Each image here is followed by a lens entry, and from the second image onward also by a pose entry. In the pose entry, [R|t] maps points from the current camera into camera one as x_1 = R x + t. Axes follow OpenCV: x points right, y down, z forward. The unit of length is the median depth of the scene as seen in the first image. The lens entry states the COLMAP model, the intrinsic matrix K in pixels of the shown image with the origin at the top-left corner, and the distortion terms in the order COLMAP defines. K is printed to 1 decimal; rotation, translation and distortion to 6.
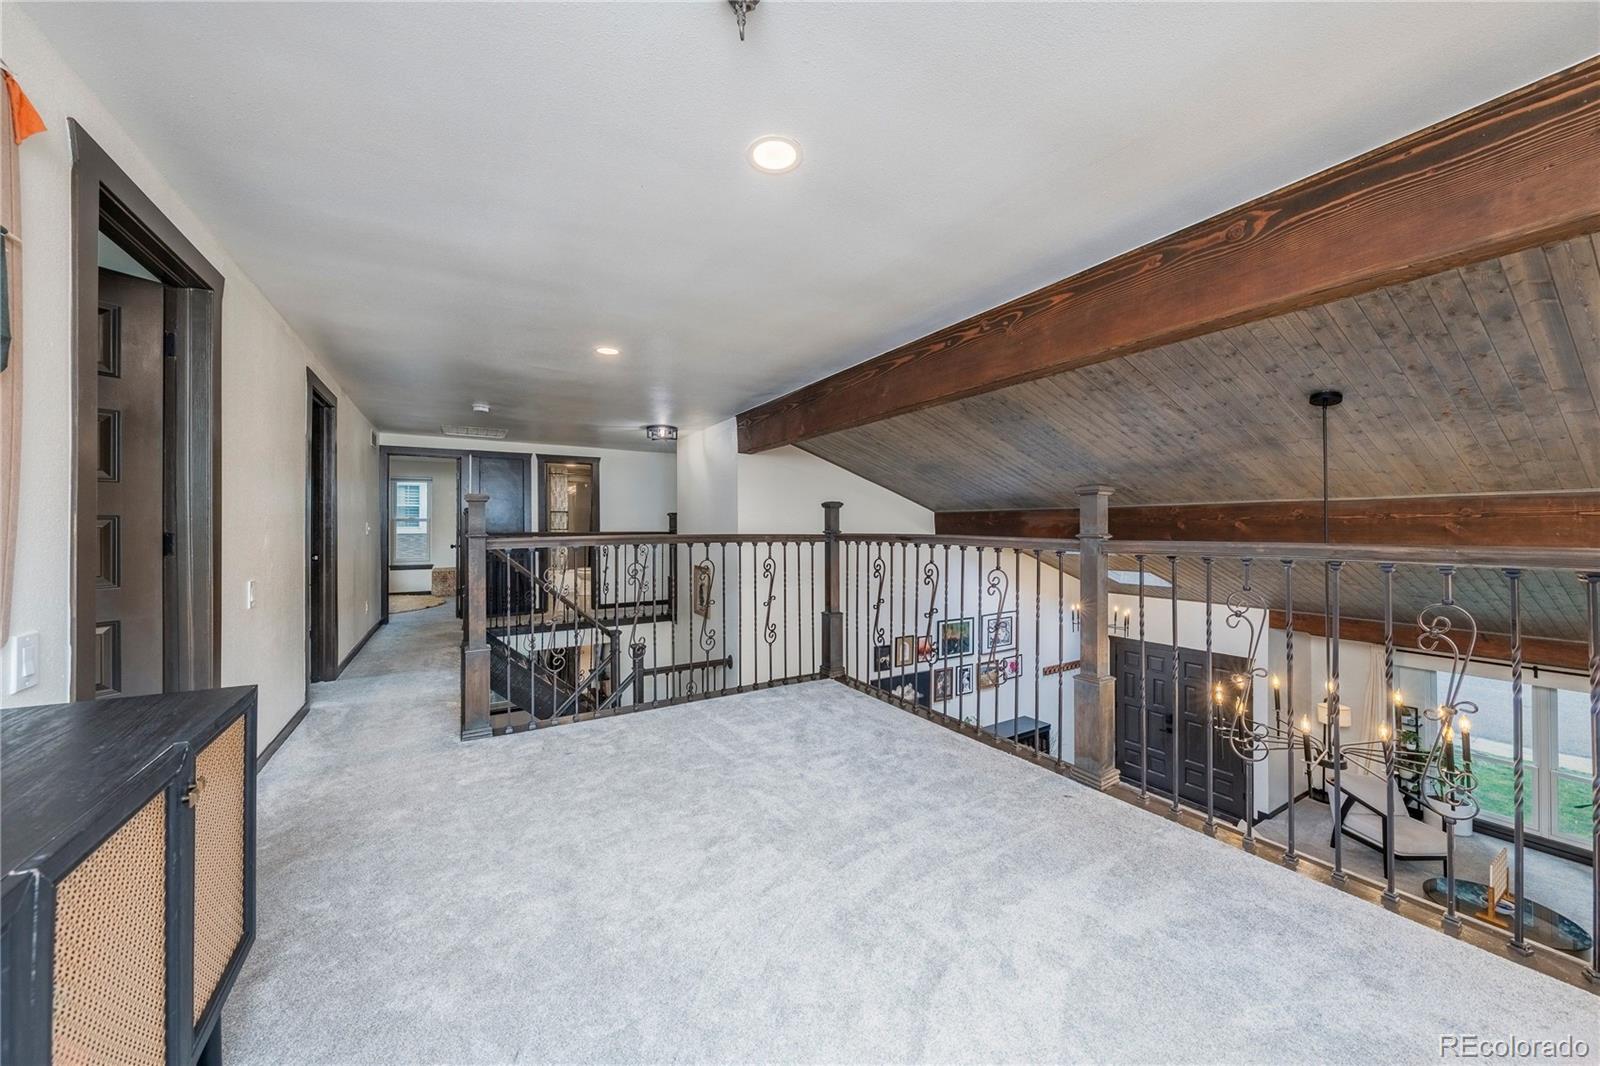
lens RADIAL K [[563.8, 0, 786.1], [0, 563.8, 534.9], [0, 0, 1]] dist [-0.000078, -0.000011]
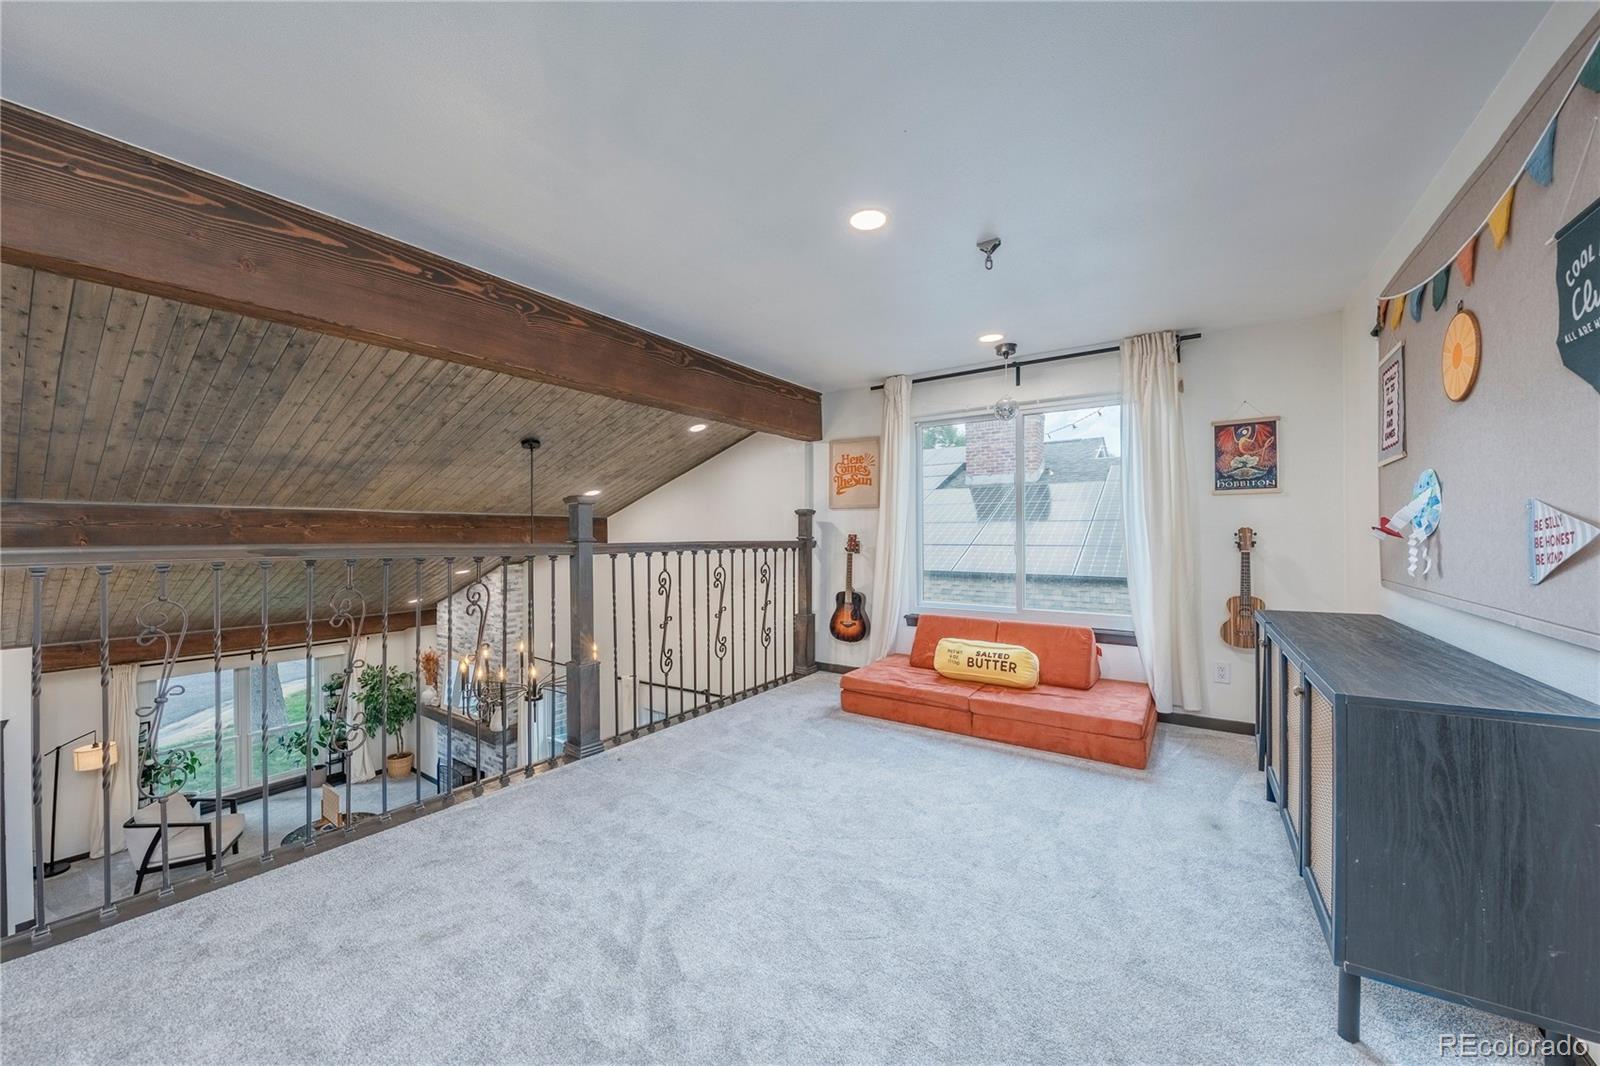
lens RADIAL K [[563.8, 0, 786.1], [0, 563.8, 534.9], [0, 0, 1]] dist [-0.000078, -0.000011]
pose [[-0.396291, 0.008492, 0.918086, -0.286630], [0.019026, 0.999818, -0.001035, 0.002941], [-0.917928, 0.017057, -0.396381, 0.444280]]
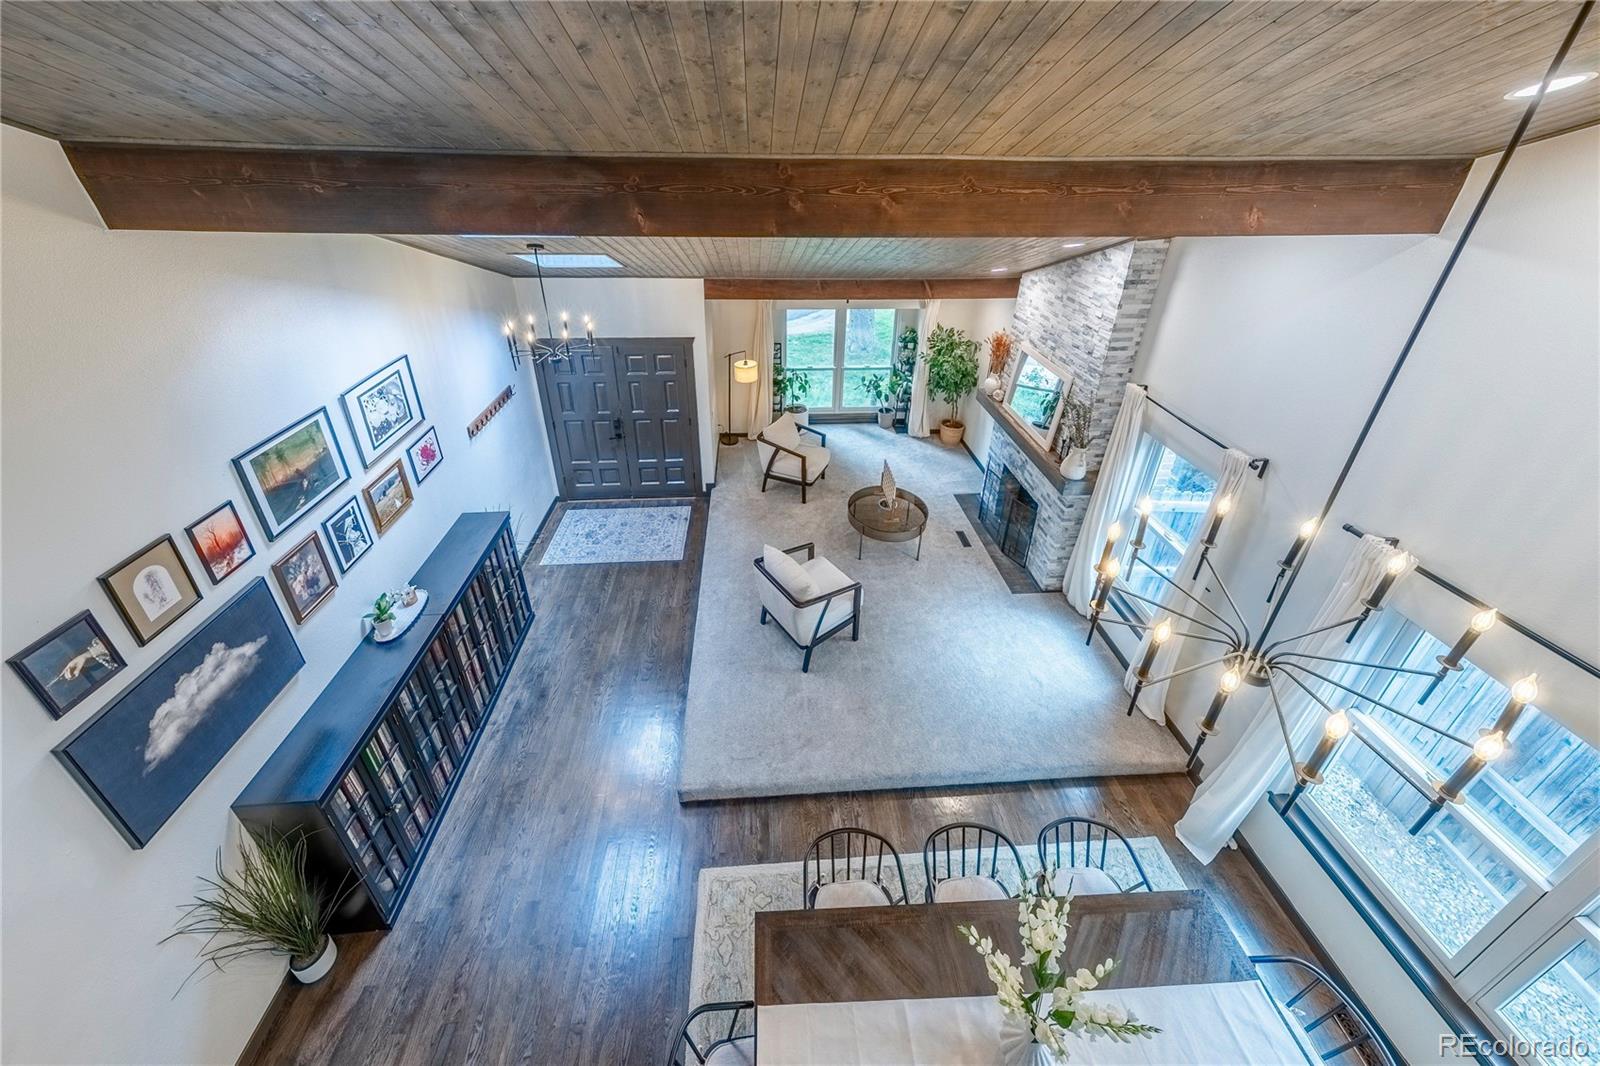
lens RADIAL K [[568.5, 0, 789.0], [0, 568.5, 428.4], [0, 0, 1]] dist [0.001021, 0.000079]
pose [[0.466029, -0.375167, 0.801290, 0.159963], [-0.003427, 0.904877, 0.425660, -0.038226], [-0.884763, -0.201117, 0.420413, 0.565541]]
